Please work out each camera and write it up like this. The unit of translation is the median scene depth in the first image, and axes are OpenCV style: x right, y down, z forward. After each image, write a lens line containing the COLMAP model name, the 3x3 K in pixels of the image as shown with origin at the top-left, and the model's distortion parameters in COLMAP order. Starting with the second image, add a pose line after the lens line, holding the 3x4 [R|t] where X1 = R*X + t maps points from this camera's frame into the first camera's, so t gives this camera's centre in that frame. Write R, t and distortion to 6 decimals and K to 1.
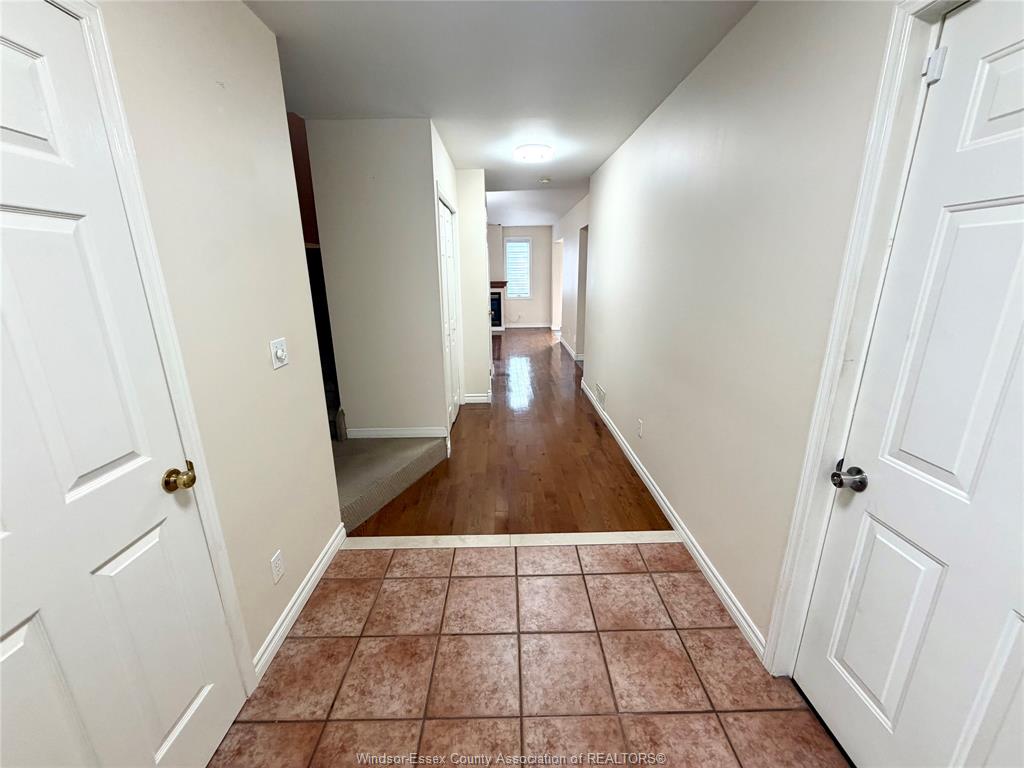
lens RADIAL K [[408.2, 0, 512.9], [0, 408.2, 381.3], [0, 0, 1]] dist [-0.001468, 0.000582]
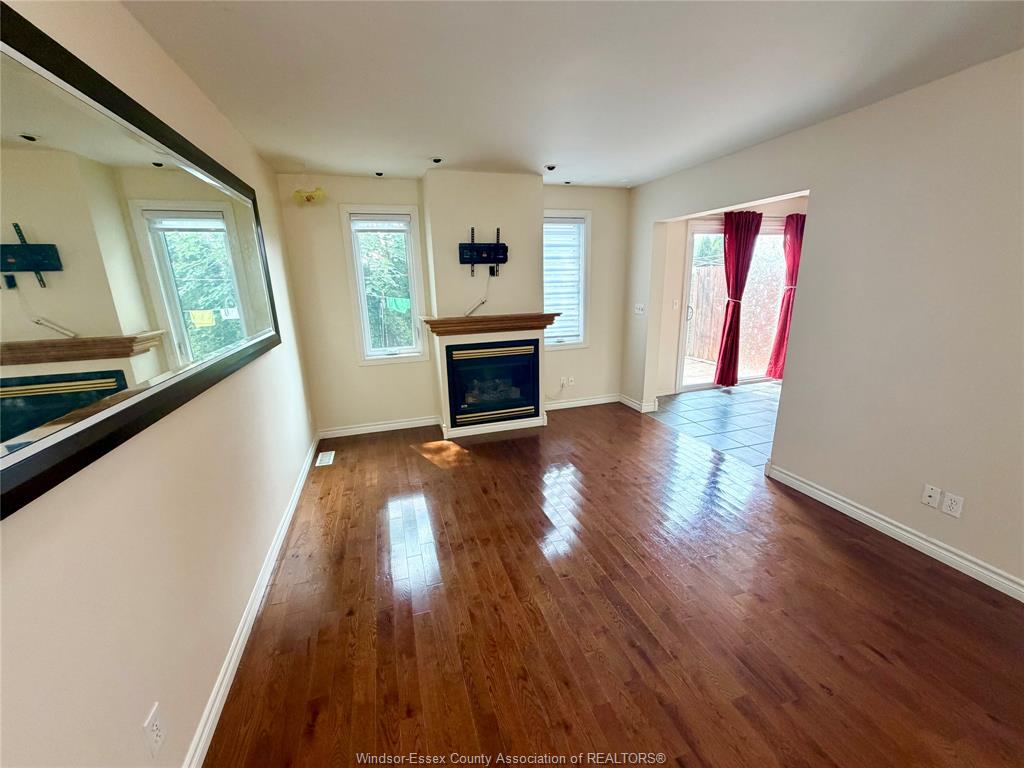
lens RADIAL K [[408.2, 0, 511.0], [0, 408.2, 386.2], [0, 0, 1]] dist [-0.001468, 0.000582]
pose [[0.958015, -0.080559, 0.275170, -0.174117], [0.085431, 0.996328, -0.005745, -0.166359], [-0.273696, 0.029012, 0.961379, 0.592273]]
